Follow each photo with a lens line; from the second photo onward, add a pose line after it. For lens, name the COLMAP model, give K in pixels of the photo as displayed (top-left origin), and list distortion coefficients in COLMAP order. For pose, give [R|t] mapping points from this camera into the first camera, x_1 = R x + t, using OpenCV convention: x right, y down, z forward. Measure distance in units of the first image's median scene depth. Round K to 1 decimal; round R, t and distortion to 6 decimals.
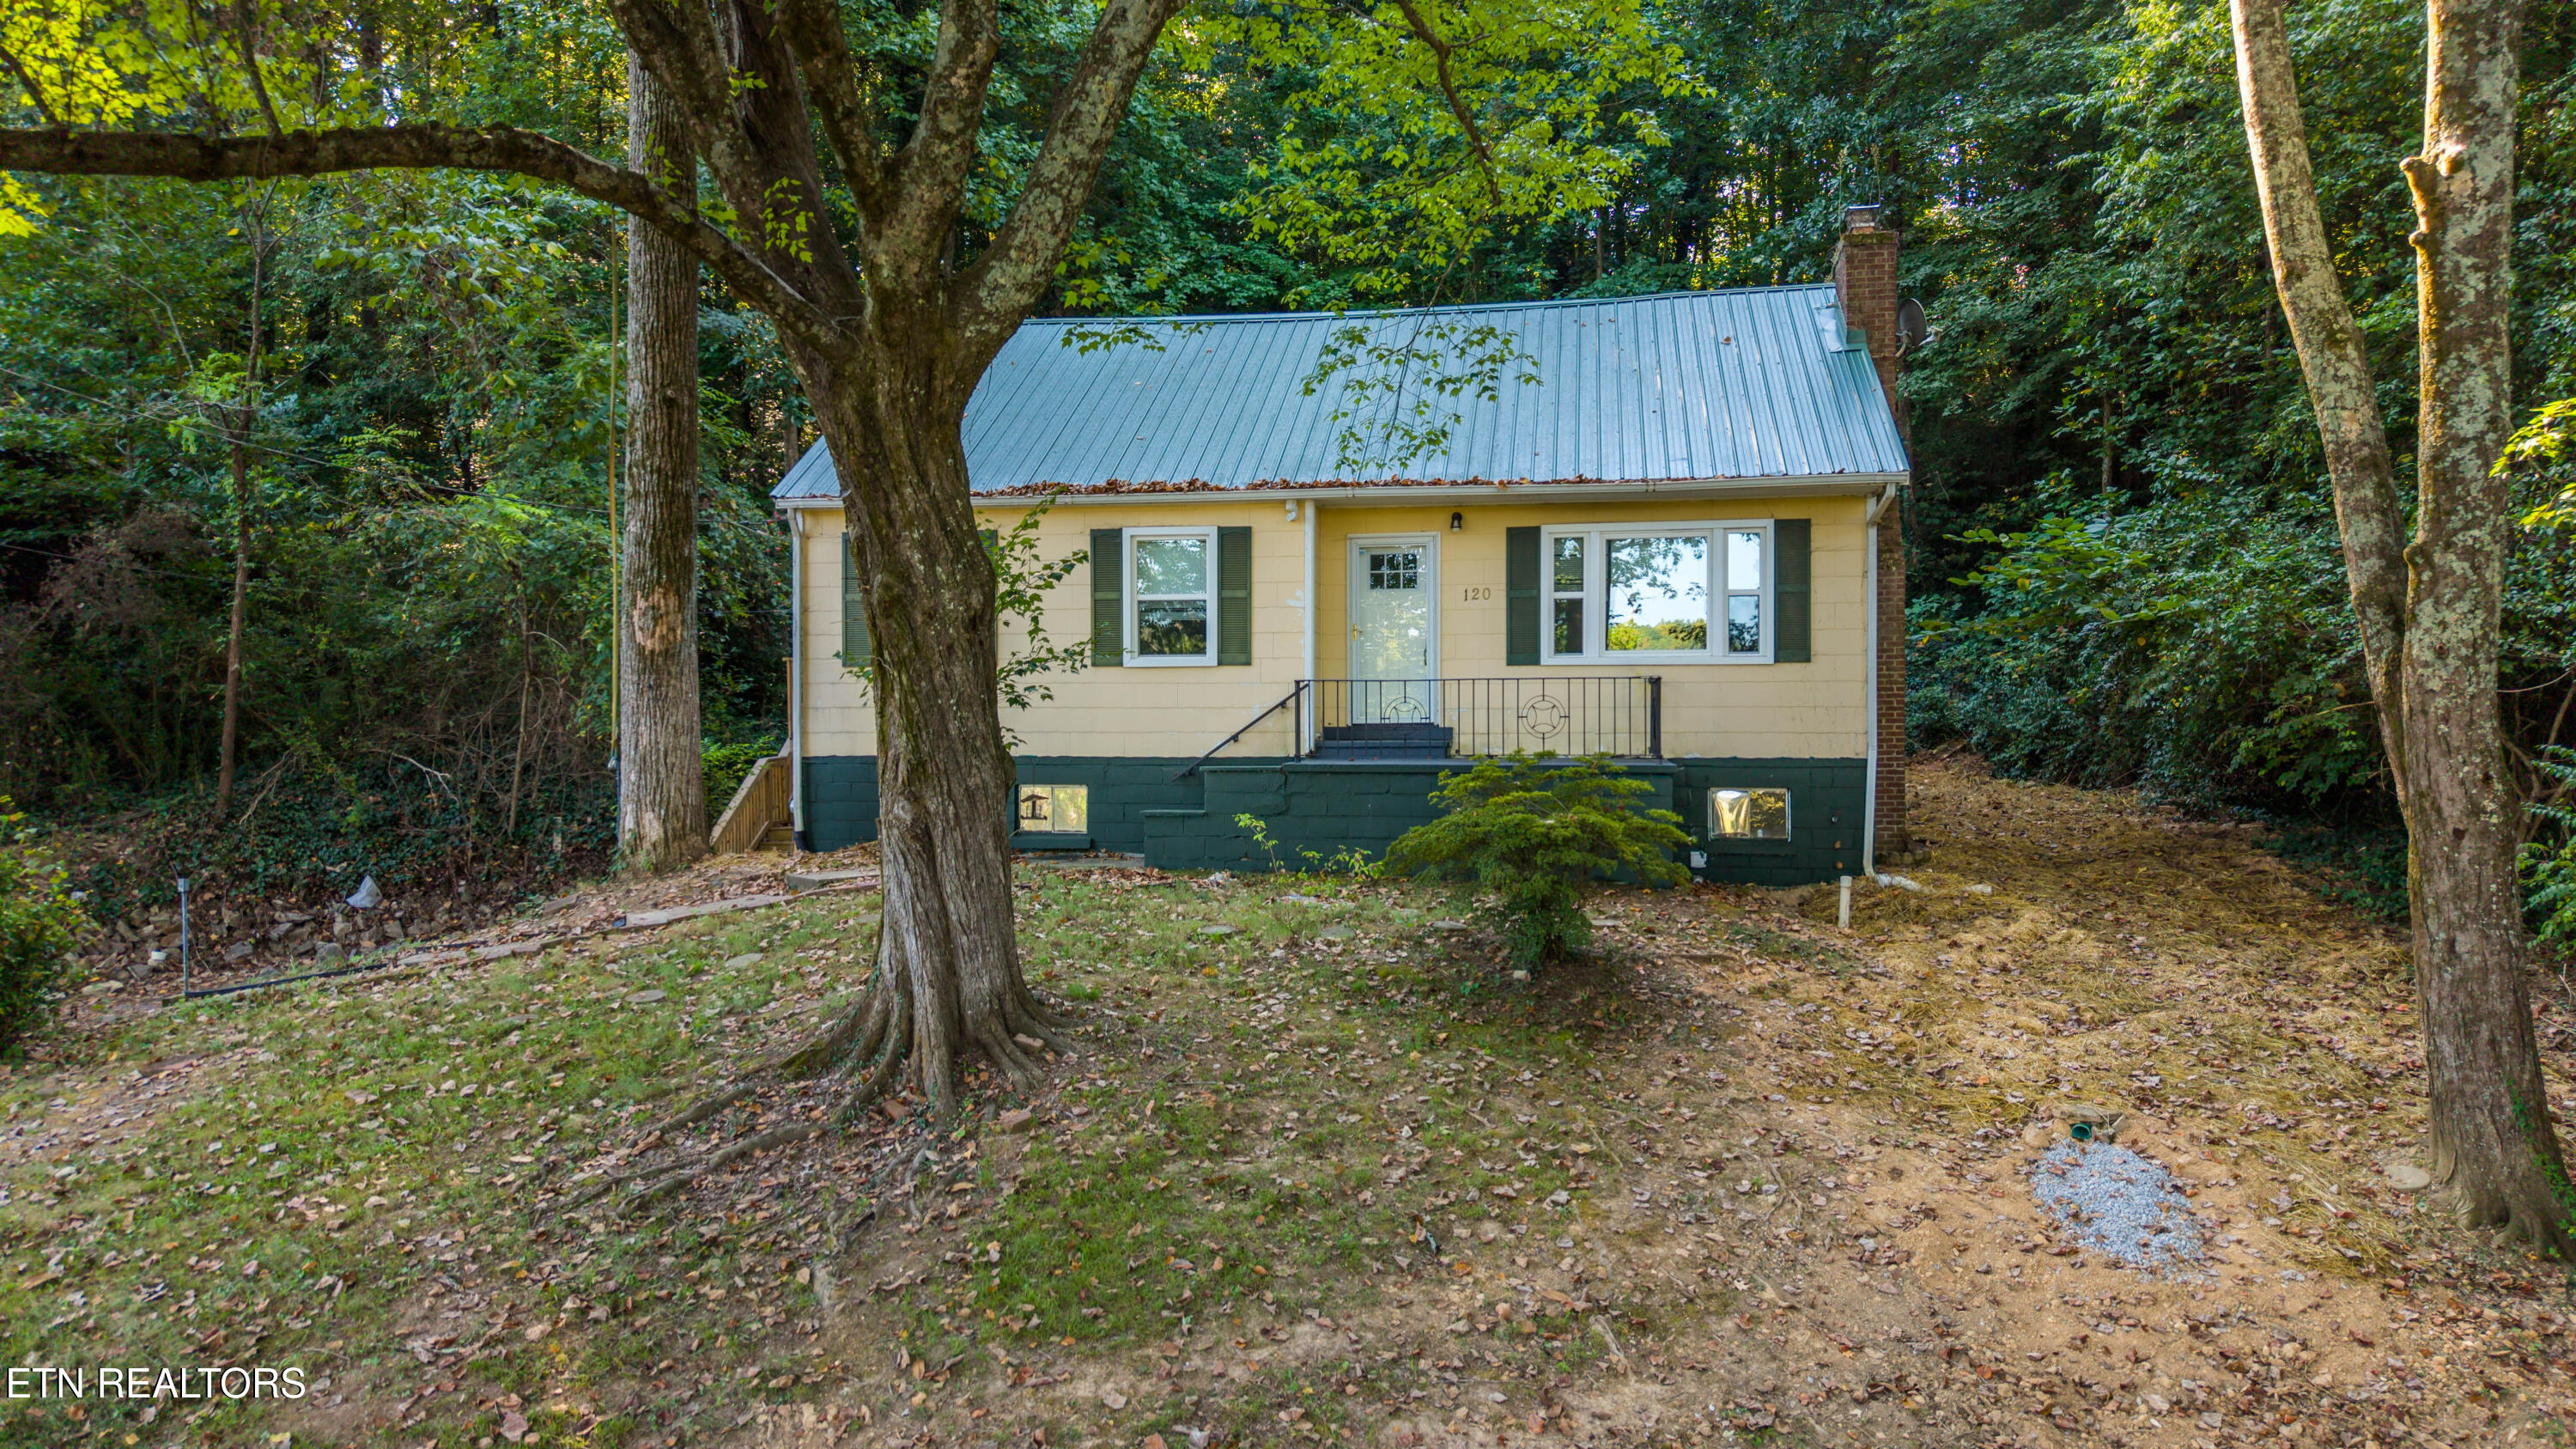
lens RADIAL K [[1685.6, 0, 1303.3], [0, 1685.6, 724.9], [0, 0, 1]] dist [0.029469, -0.020924]
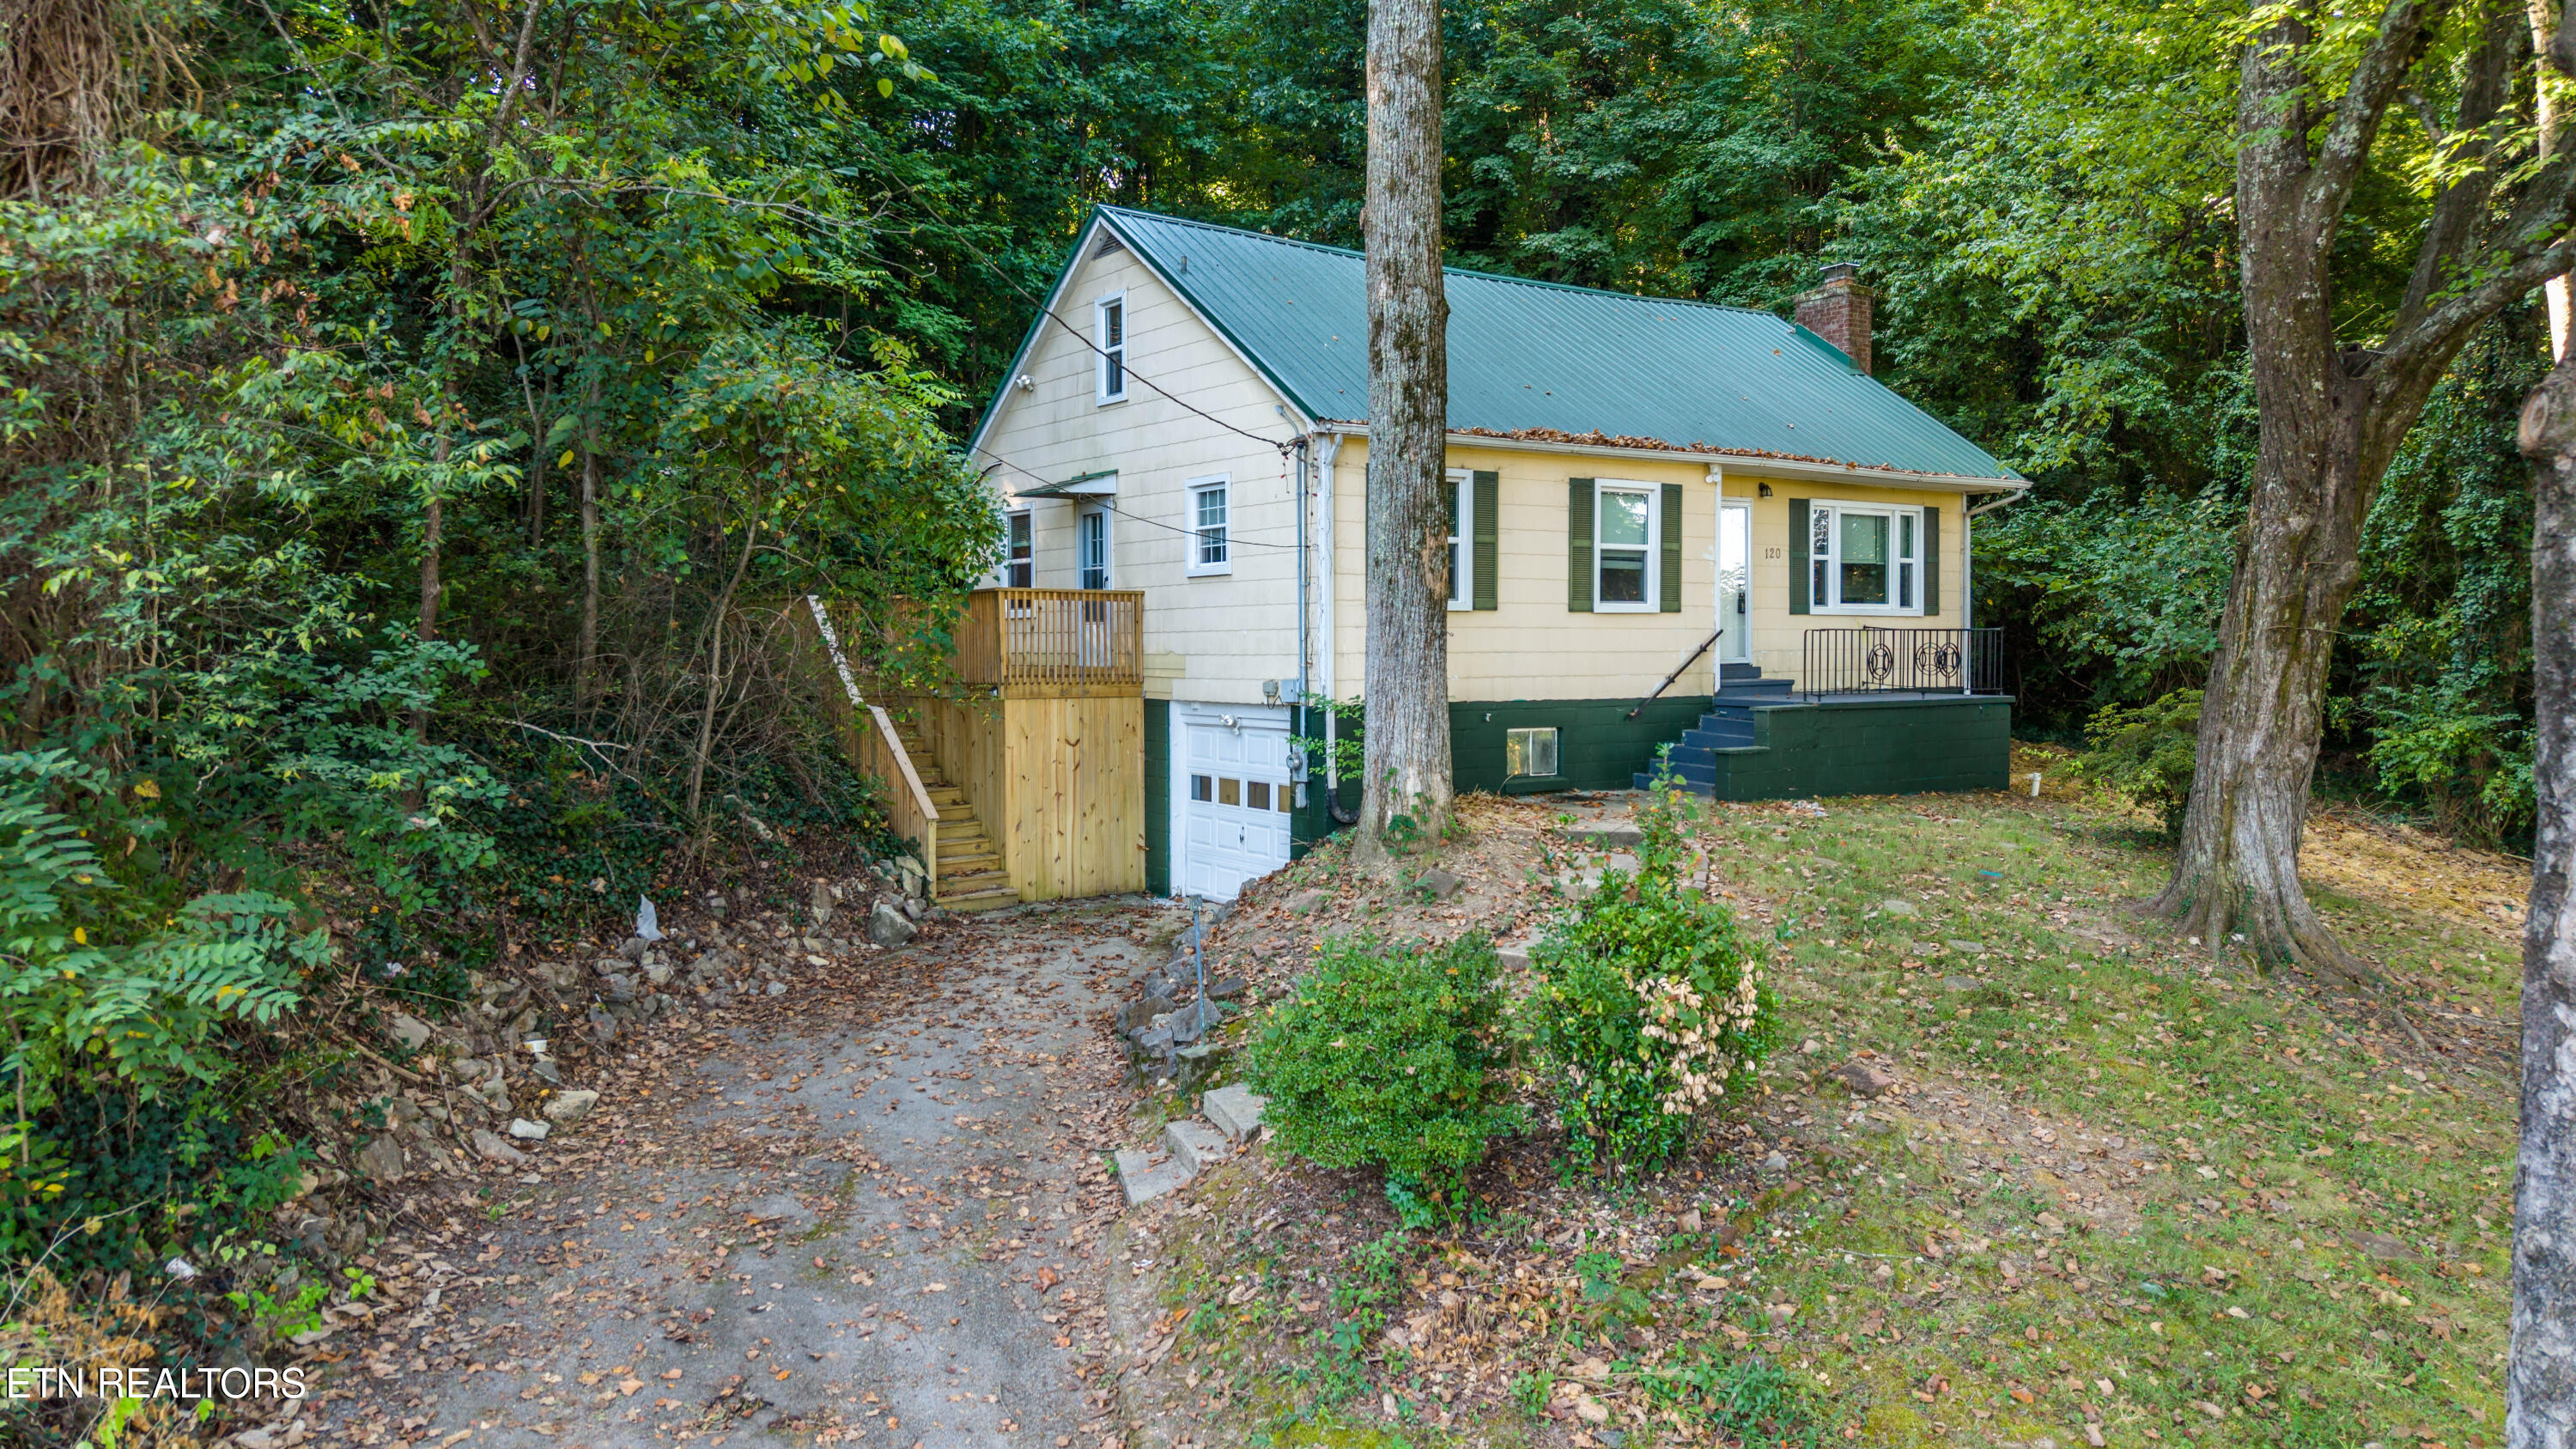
lens RADIAL K [[1686.0, 0, 1266.9], [0, 1686.0, 676.5], [0, 0, 1]] dist [0.050265, -0.056008]
pose [[0.727483, -0.016716, 0.685922, -1.350539], [-0.001565, 0.999660, 0.026022, -0.029806], [-0.686124, -0.020004, 0.727210, 0.522611]]
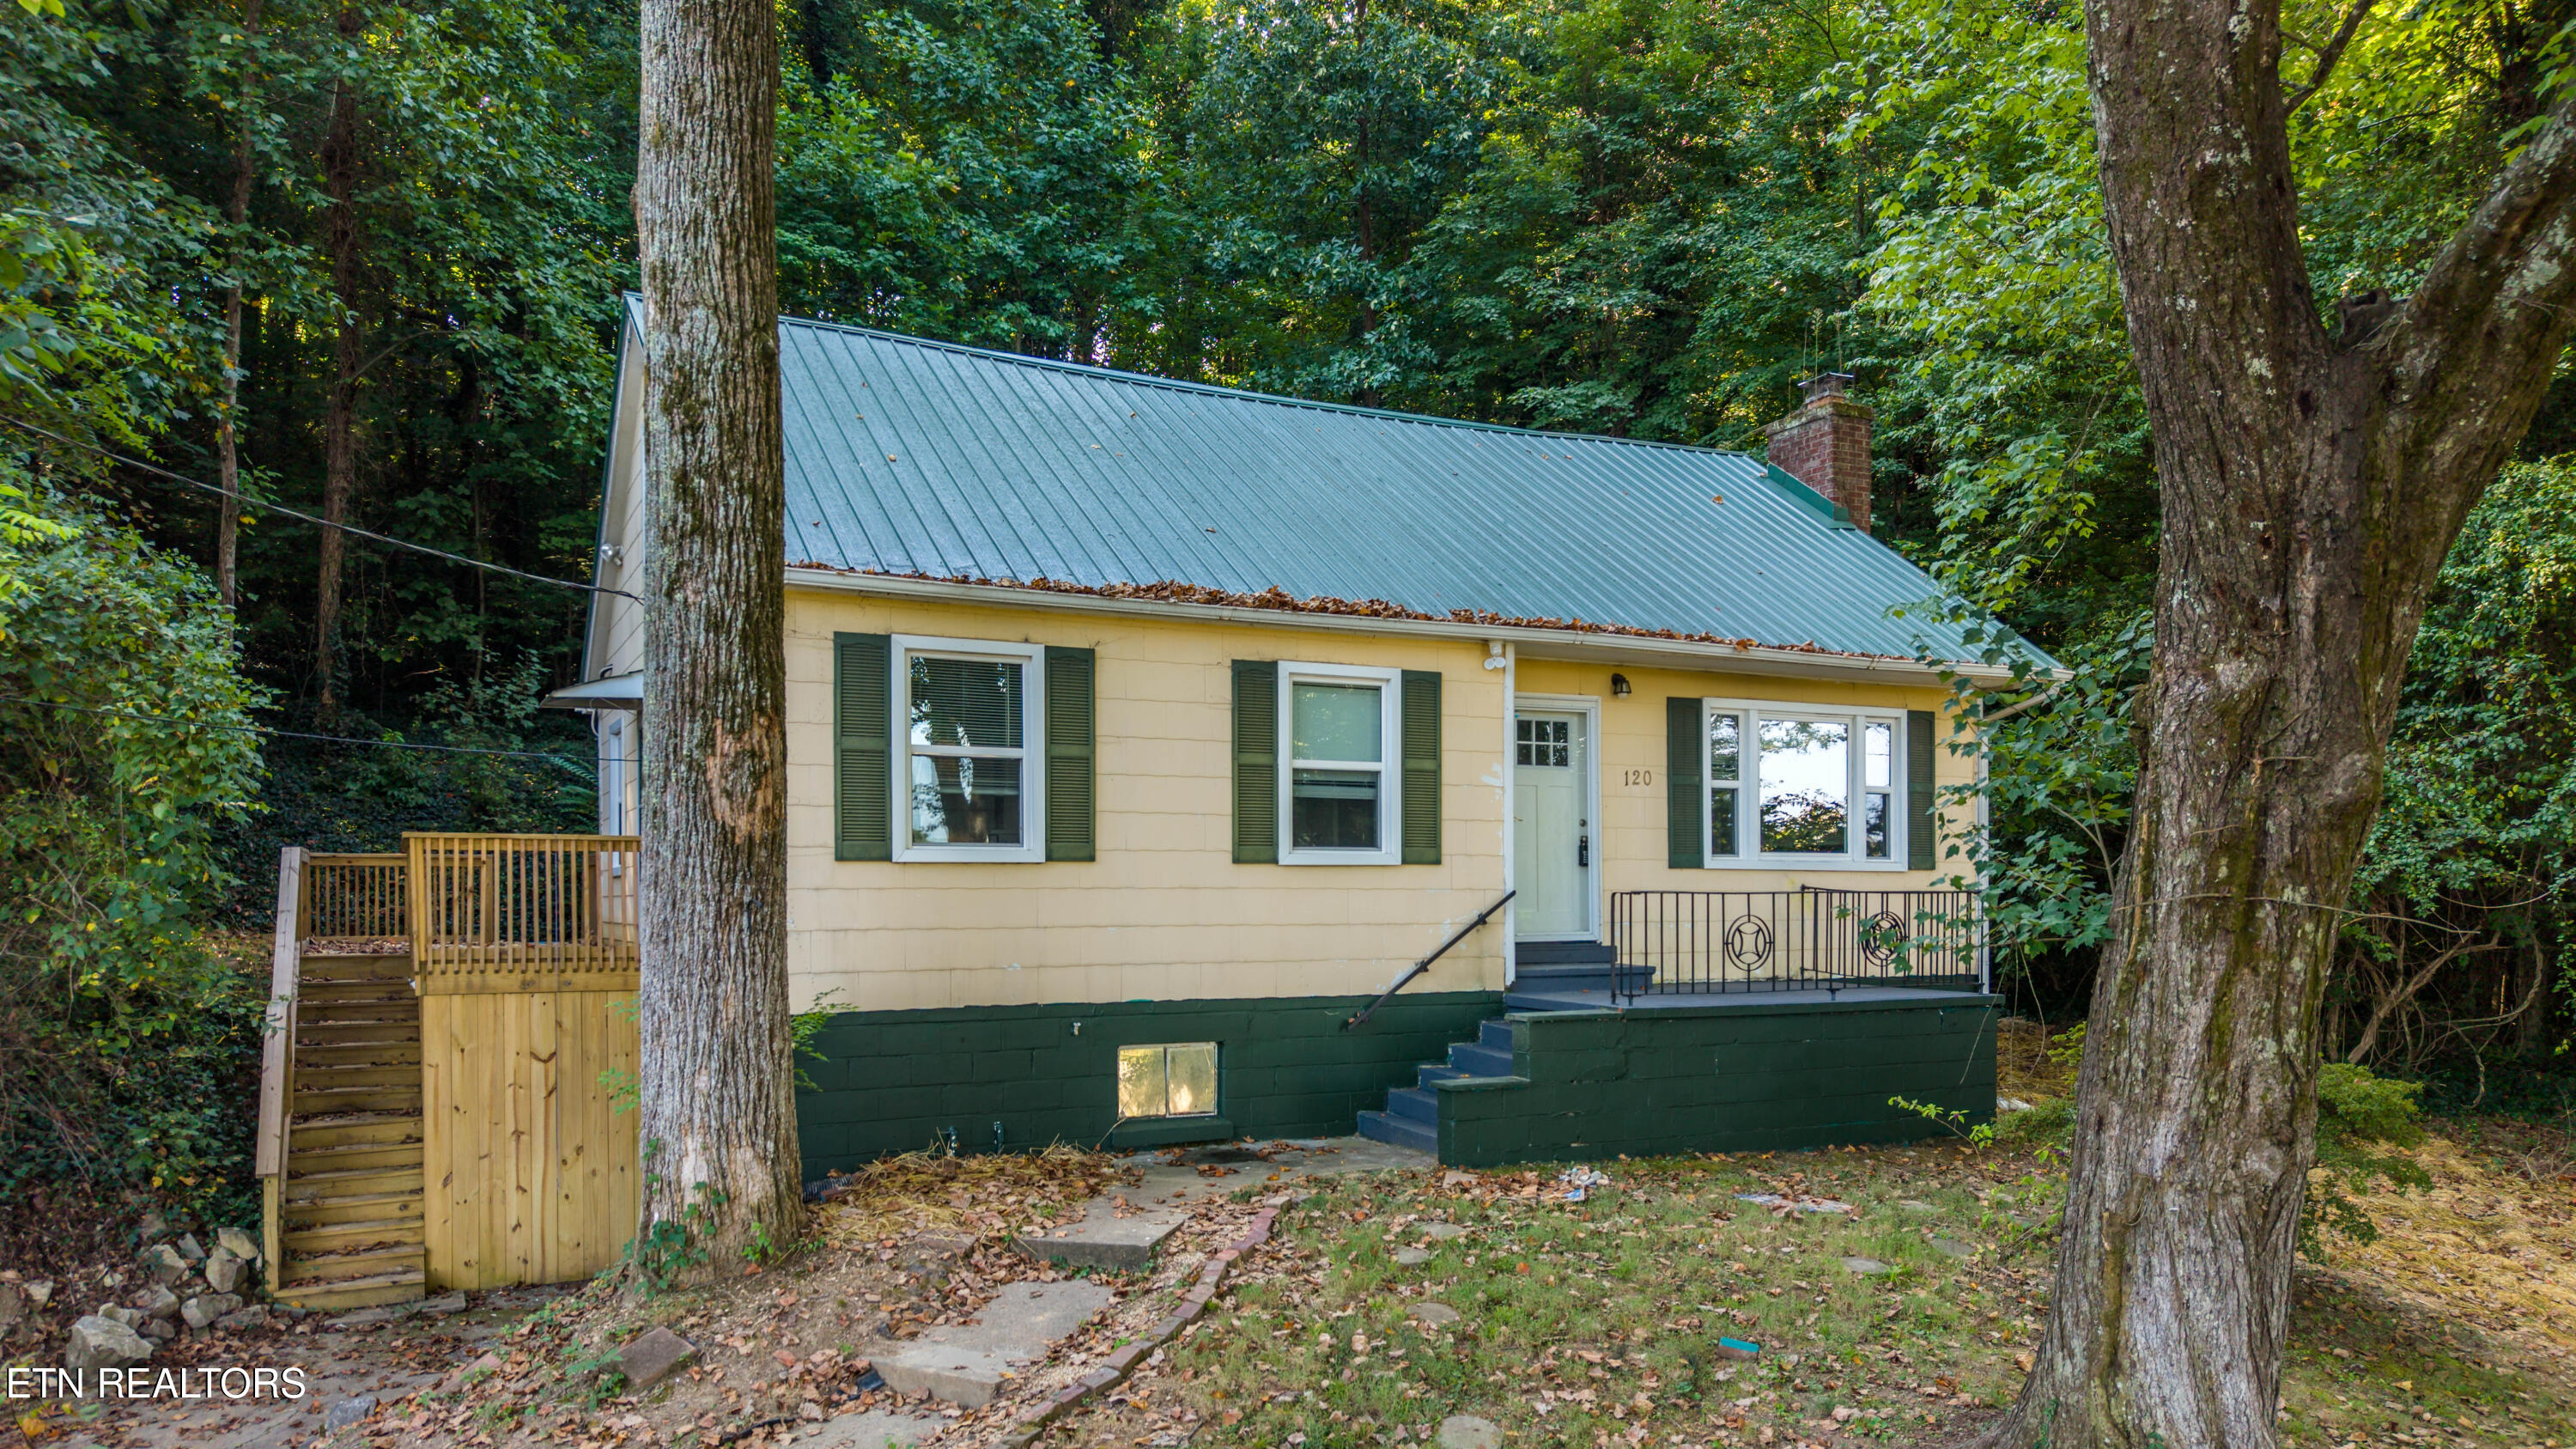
lens RADIAL K [[1737.8, 0, 1274.8], [0, 1737.8, 905.8], [0, 0, 1]] dist [0.025197, -0.000936]
pose [[0.811974, -0.005570, 0.583668, -0.716976], [-0.000763, 0.999943, 0.010605, -0.036011], [-0.583694, -0.009056, 0.811923, 0.599768]]
